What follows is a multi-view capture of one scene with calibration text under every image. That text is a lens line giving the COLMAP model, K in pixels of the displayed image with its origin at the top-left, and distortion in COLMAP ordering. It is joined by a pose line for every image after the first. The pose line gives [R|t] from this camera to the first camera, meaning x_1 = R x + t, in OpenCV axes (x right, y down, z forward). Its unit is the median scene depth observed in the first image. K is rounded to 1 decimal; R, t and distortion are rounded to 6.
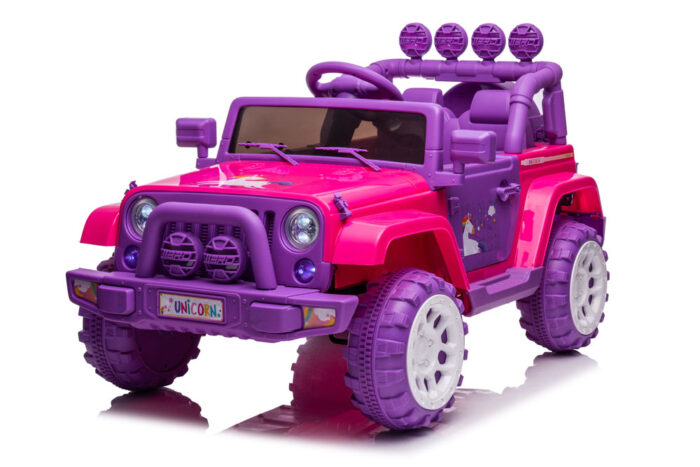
lens RADIAL K [[1443.4, 0, 392.4], [0, 1443.4, 238.0], [0, 0, 1]] dist [0.415816, 0.000000]
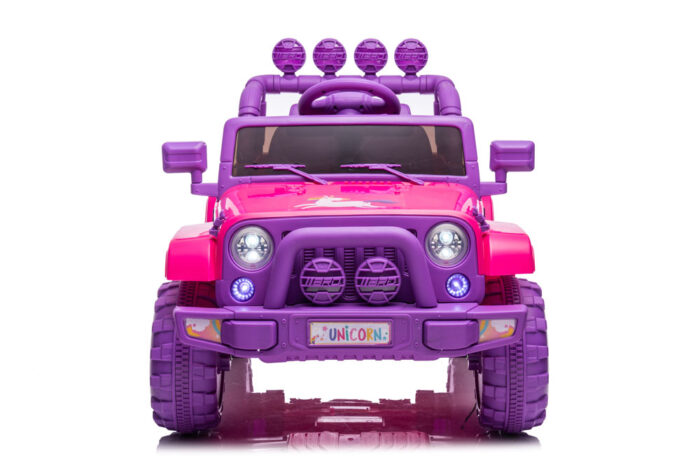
lens RADIAL K [[1443.4, 0, 348.0], [0, 1443.4, 232.8], [0, 0, 1]] dist [0.415816, 0.000000]
pose [[0.868654, -0.072264, 0.490121, -0.605244], [0.076041, 0.997030, 0.012233, -0.031466], [-0.489549, 0.026643, 0.871569, 0.150227]]
